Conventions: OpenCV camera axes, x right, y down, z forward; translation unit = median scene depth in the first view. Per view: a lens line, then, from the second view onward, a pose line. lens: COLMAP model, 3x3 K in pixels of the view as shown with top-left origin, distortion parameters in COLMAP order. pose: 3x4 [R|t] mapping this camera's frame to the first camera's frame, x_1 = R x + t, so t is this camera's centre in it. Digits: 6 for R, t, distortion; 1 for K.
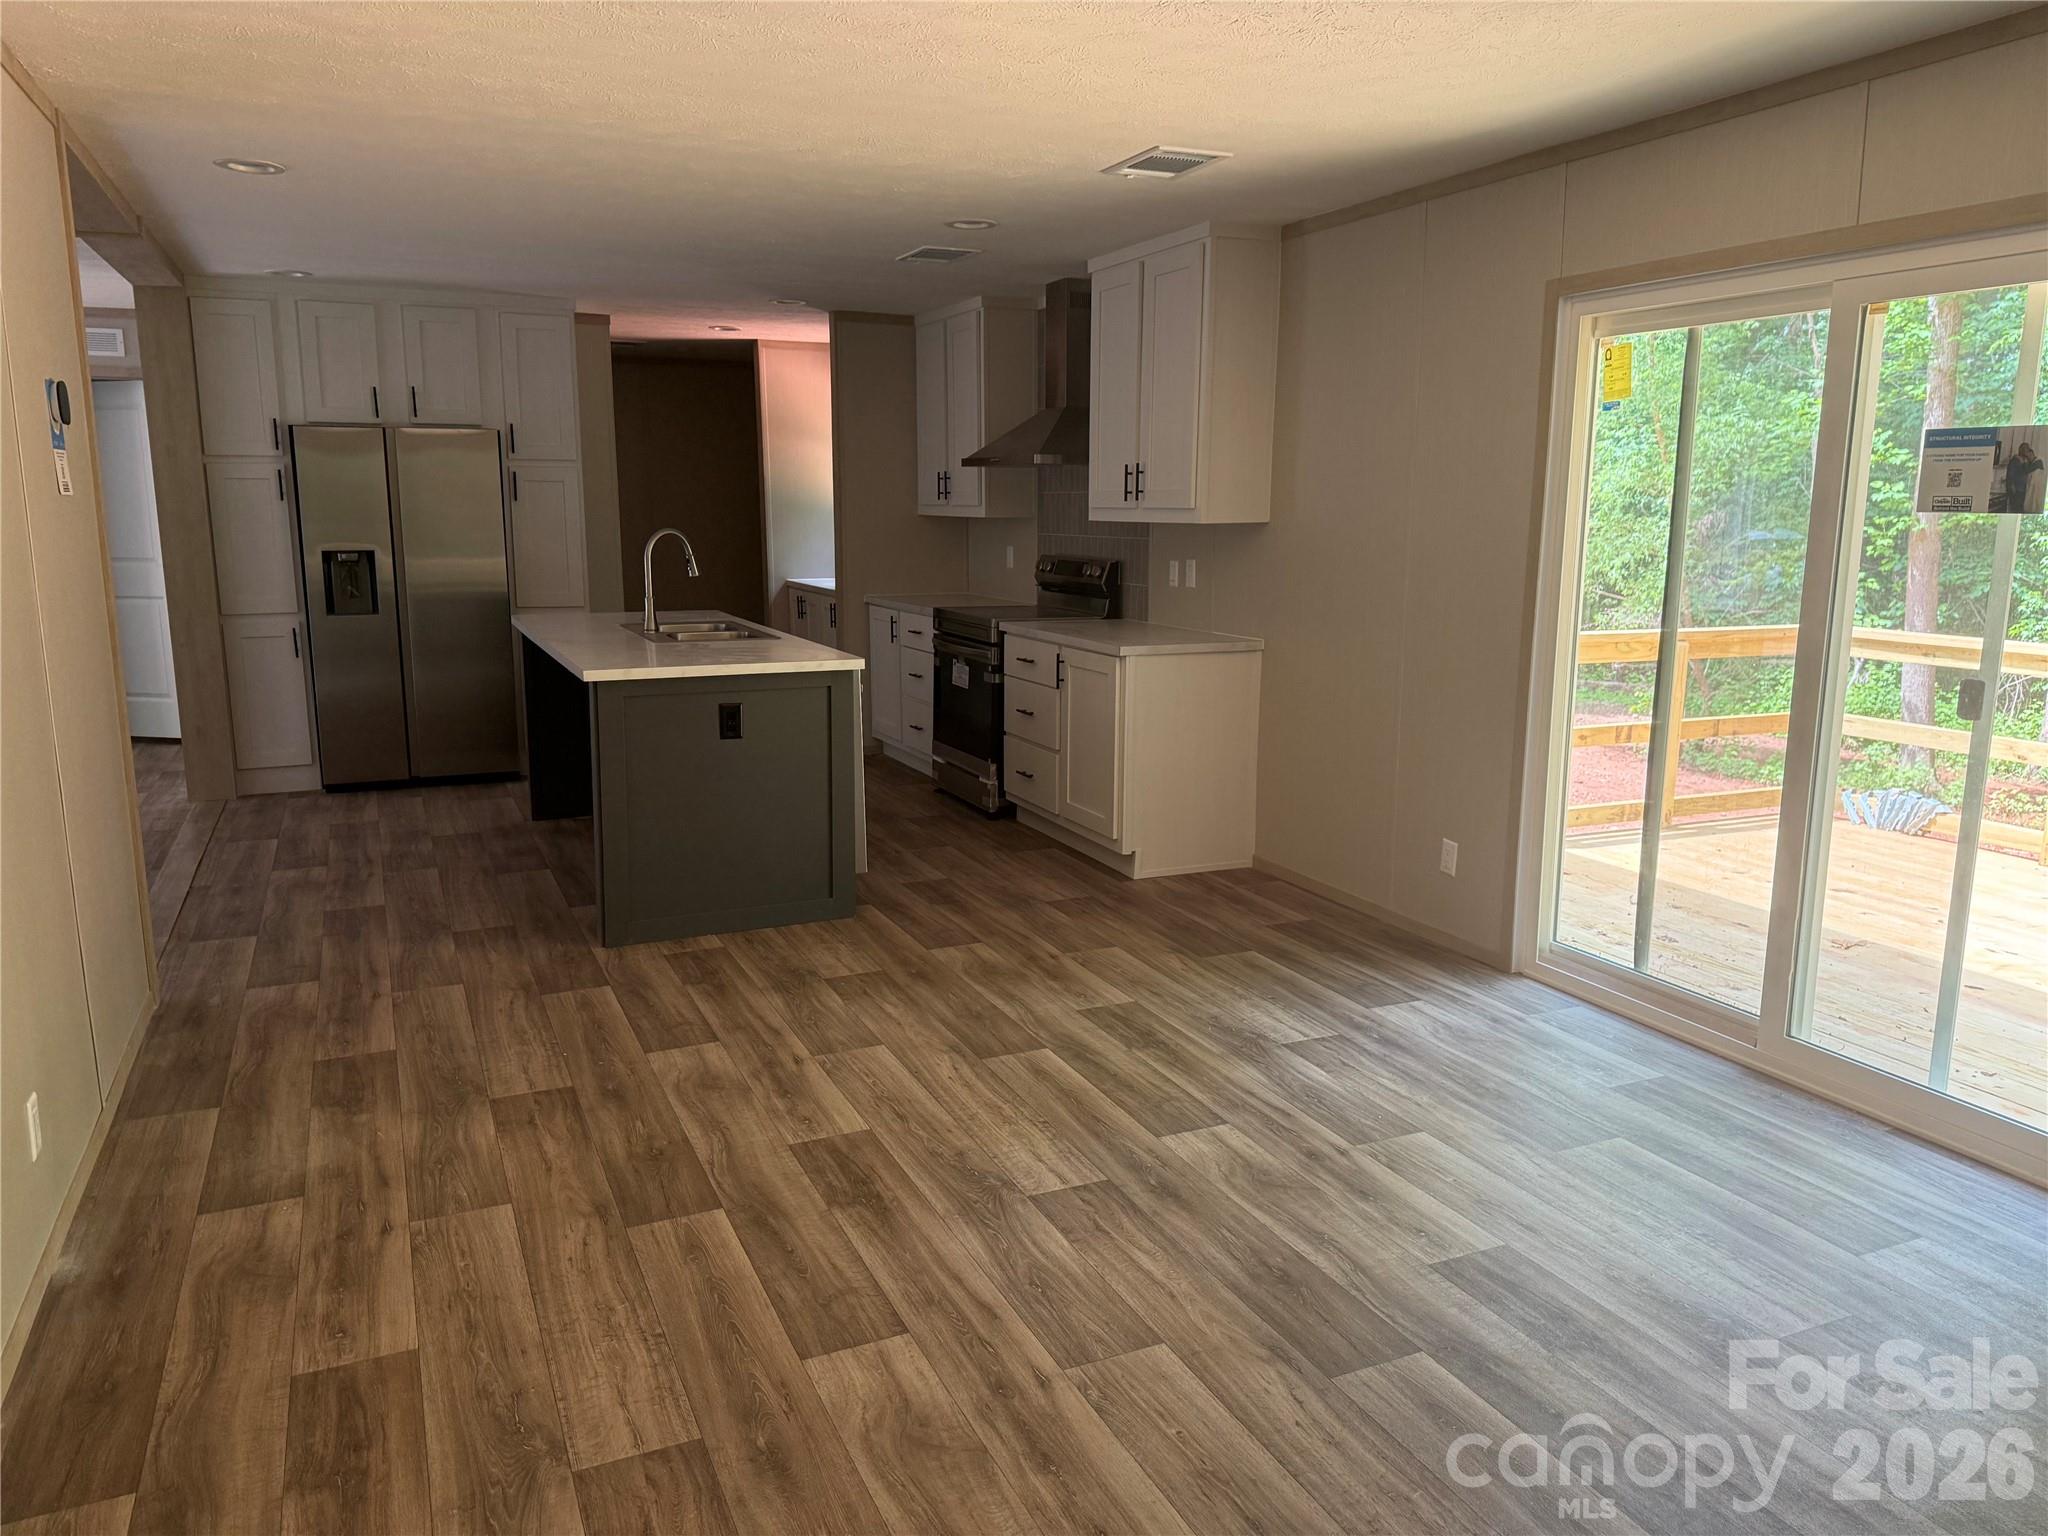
lens RADIAL K [[1438.8, 0, 1017.3], [0, 1438.8, 766.1], [0, 0, 1]] dist [0.081304, -0.114263]
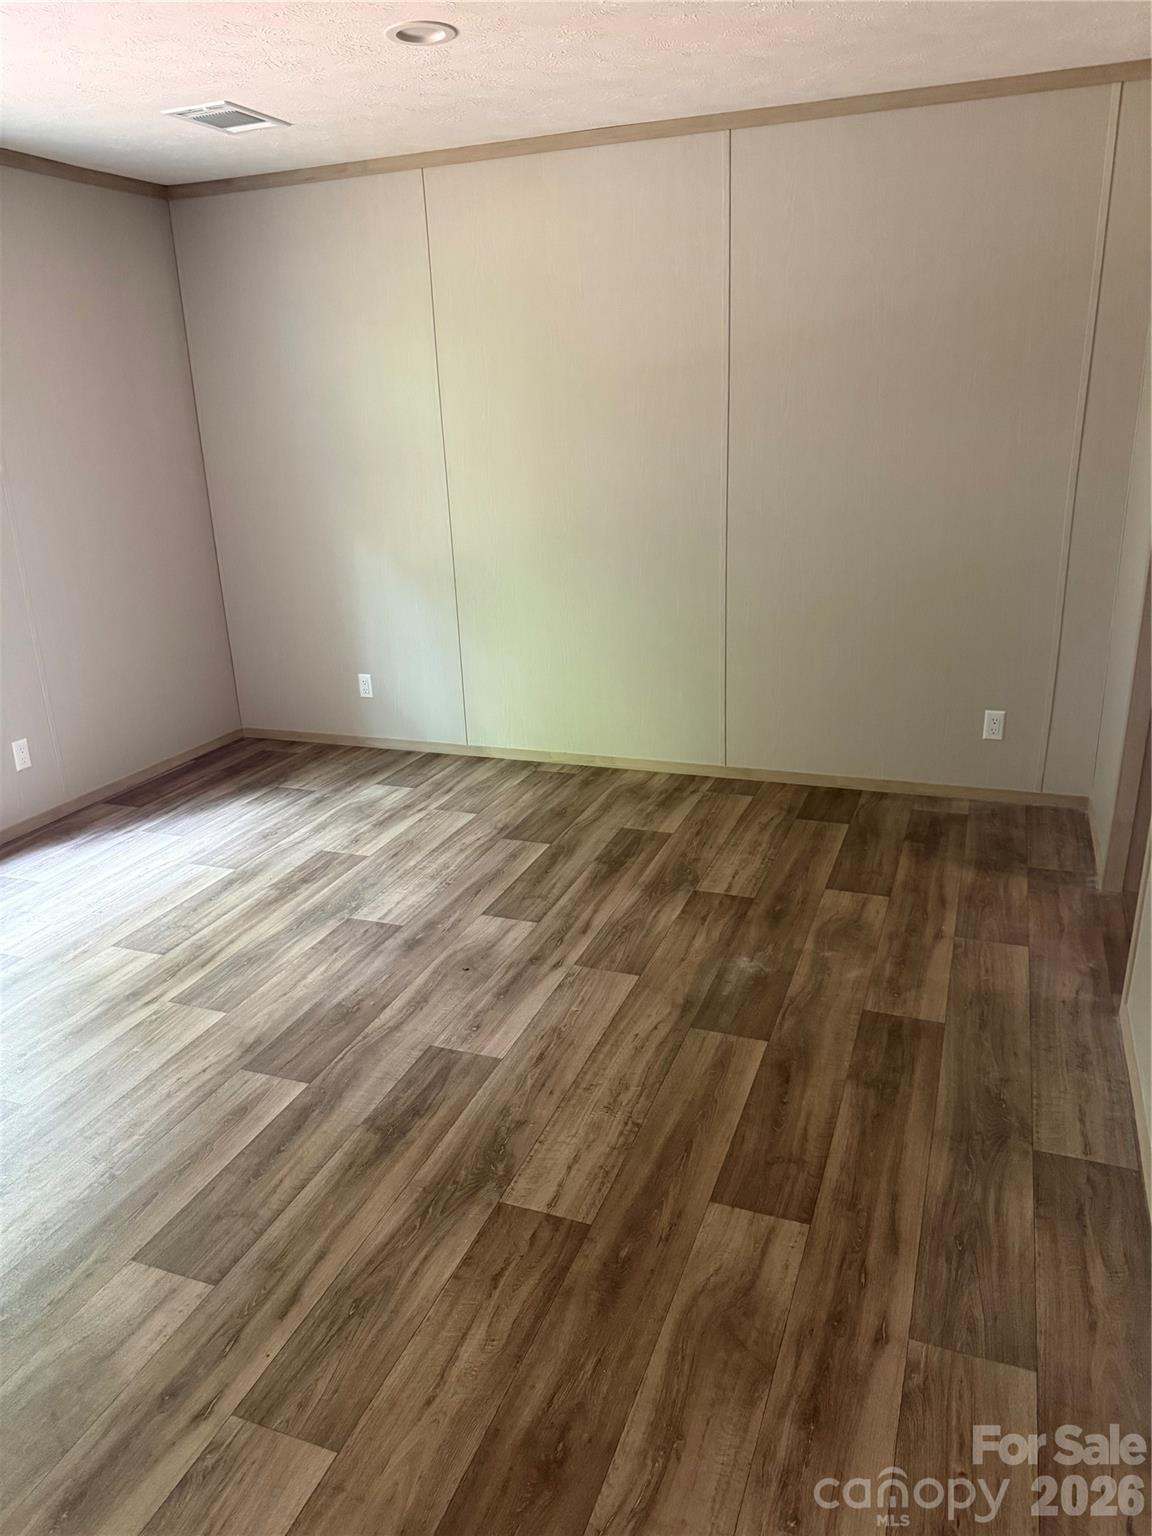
lens RADIAL K [[1079.1, 0, 572.9], [0, 1079.1, 775.3], [0, 0, 1]] dist [0.081304, -0.114263]
pose [[0.708162, 0.203965, -0.675948, 0.274752], [-0.101019, 0.976785, 0.188908, -0.065781], [0.698786, -0.065494, 0.712326, 0.326139]]
